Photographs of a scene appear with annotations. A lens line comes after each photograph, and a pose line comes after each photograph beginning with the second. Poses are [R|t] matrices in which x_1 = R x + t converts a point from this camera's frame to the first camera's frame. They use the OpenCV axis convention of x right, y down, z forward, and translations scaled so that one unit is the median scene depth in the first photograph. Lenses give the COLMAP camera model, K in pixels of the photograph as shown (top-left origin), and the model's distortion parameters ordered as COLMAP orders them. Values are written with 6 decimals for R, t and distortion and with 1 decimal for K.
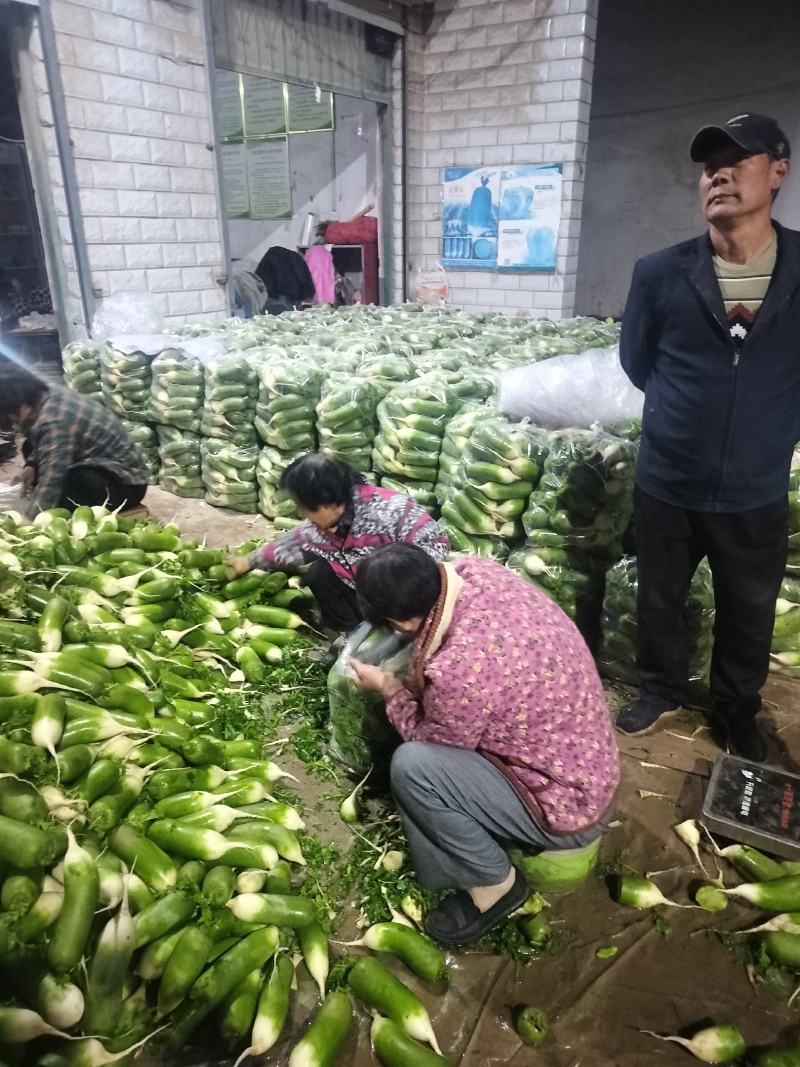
lens RADIAL K [[768.9, 0, 400.0], [0, 768.9, 533.5], [0, 0, 1]] dist [0.049490, -0.084763]
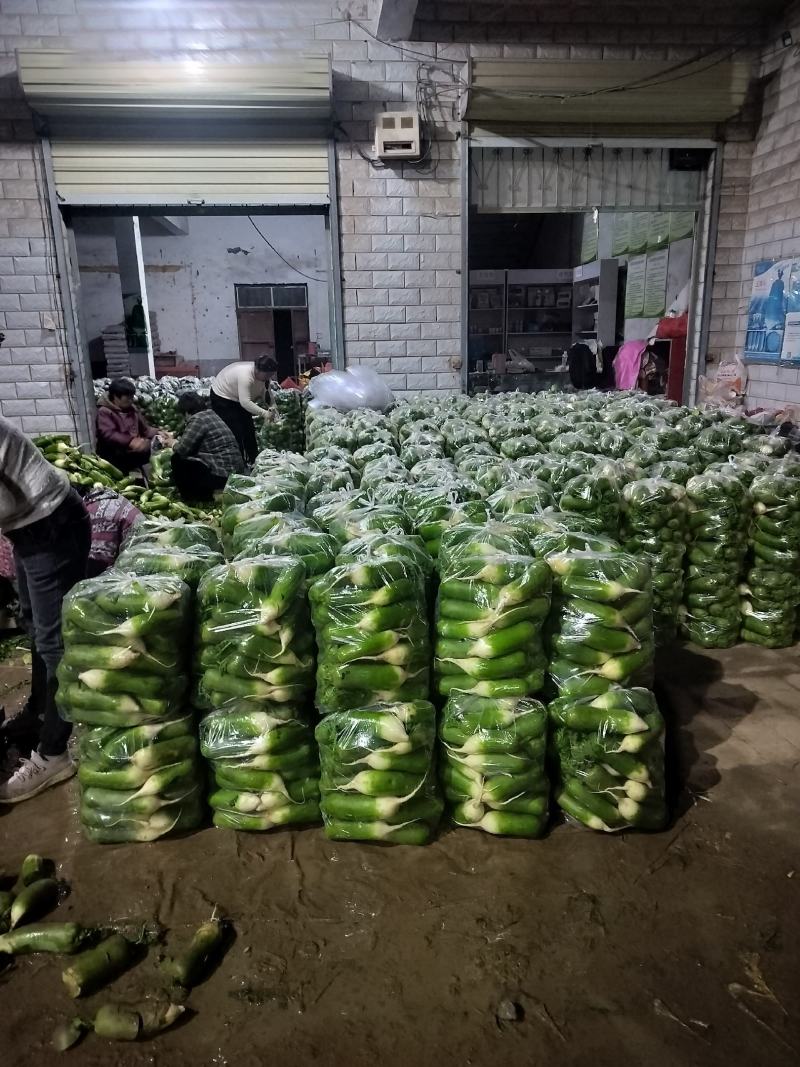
lens RADIAL K [[768.9, 0, 400.0], [0, 768.9, 533.5], [0, 0, 1]] dist [0.049490, -0.084763]
pose [[0.618889, 0.184434, -0.763518, 0.615487], [-0.269609, 0.962867, 0.014049, -0.032371], [0.737758, 0.197156, 0.645633, 0.097865]]
